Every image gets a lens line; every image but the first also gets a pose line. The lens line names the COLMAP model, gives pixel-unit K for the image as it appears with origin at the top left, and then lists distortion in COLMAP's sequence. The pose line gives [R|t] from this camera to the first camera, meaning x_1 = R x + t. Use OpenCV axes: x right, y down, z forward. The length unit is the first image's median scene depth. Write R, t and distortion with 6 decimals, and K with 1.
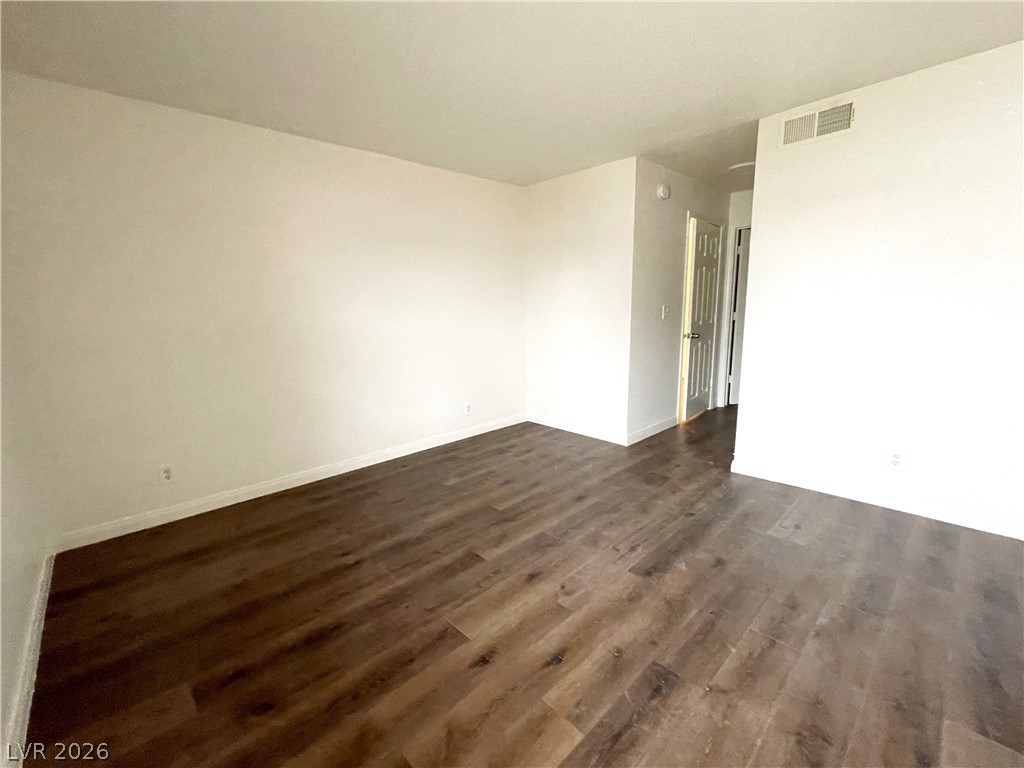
lens RADIAL K [[417.3, 0, 506.9], [0, 417.3, 385.9], [0, 0, 1]] dist [0.010289, 0.000015]
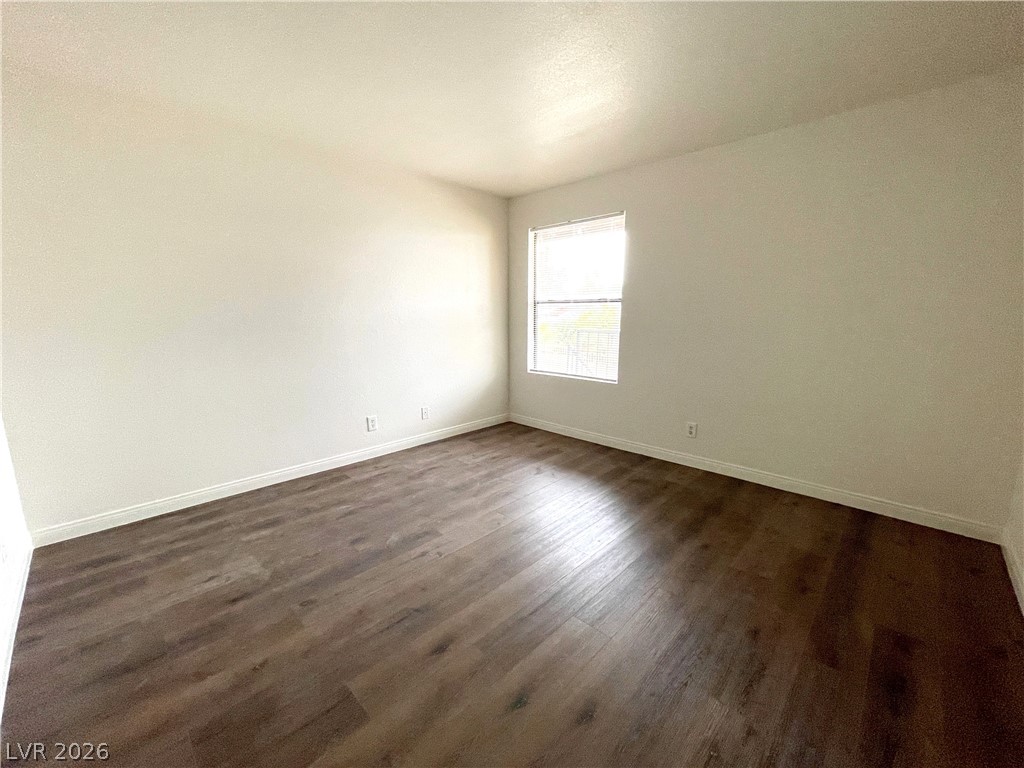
lens RADIAL K [[417.3, 0, 506.9], [0, 417.3, 385.9], [0, 0, 1]] dist [0.010289, 0.000015]
pose [[-0.998826, 0.032572, -0.035855, 0.130195], [0.017596, 0.933585, 0.357922, -0.363440], [0.045132, 0.356871, -0.933063, 1.906239]]
